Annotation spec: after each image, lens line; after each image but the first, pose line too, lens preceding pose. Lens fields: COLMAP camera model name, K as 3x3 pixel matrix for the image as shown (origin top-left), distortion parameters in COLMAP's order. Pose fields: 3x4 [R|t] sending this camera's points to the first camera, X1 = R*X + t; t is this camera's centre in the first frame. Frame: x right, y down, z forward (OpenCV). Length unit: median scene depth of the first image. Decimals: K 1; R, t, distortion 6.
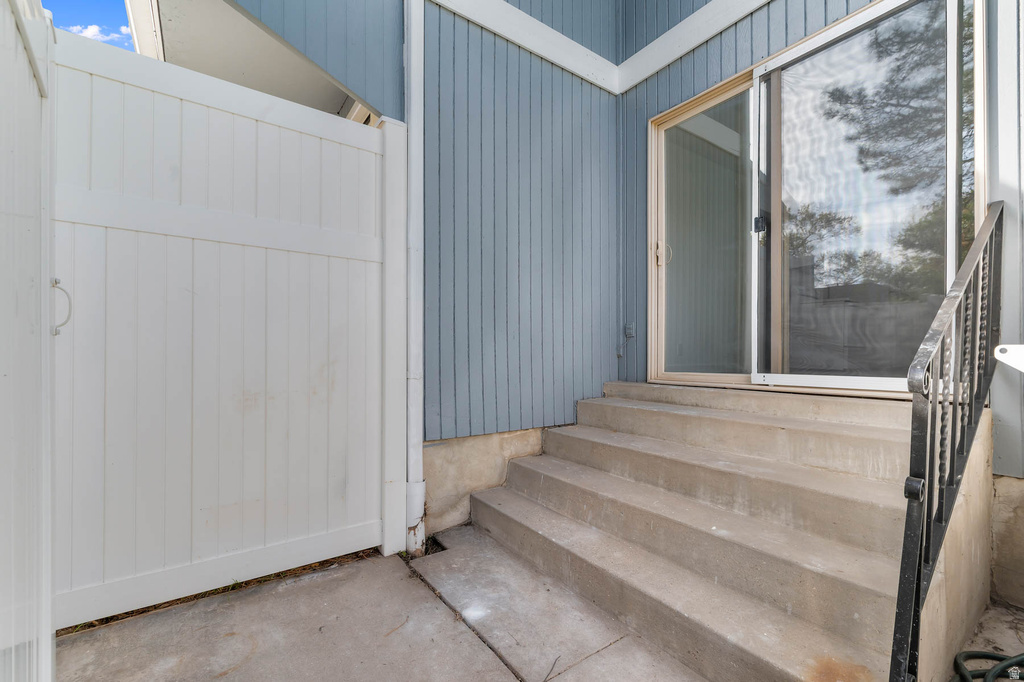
lens RADIAL K [[442.0, 0, 515.3], [0, 442.0, 357.6], [0, 0, 1]] dist [0.004281, 0.000067]
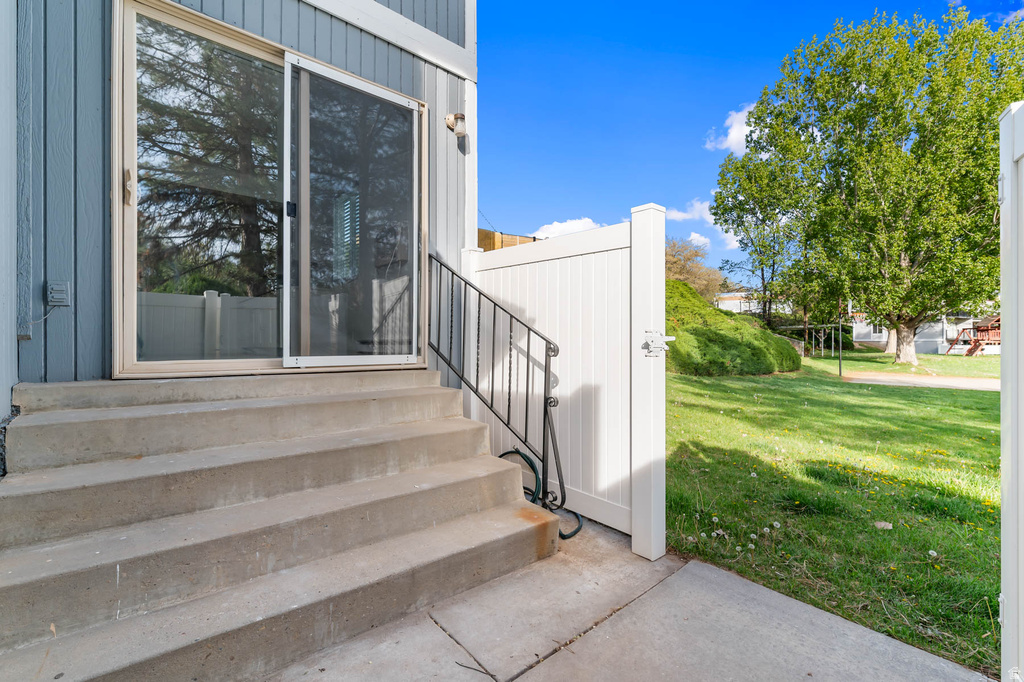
lens RADIAL K [[442.0, 0, 511.6], [0, 442.0, 344.2], [0, 0, 1]] dist [0.004281, 0.000067]
pose [[-0.099922, -0.000679, 0.994995, -0.526497], [-0.001091, 0.999999, 0.000573, 0.006159], [-0.994995, -0.001028, -0.099922, 0.620048]]
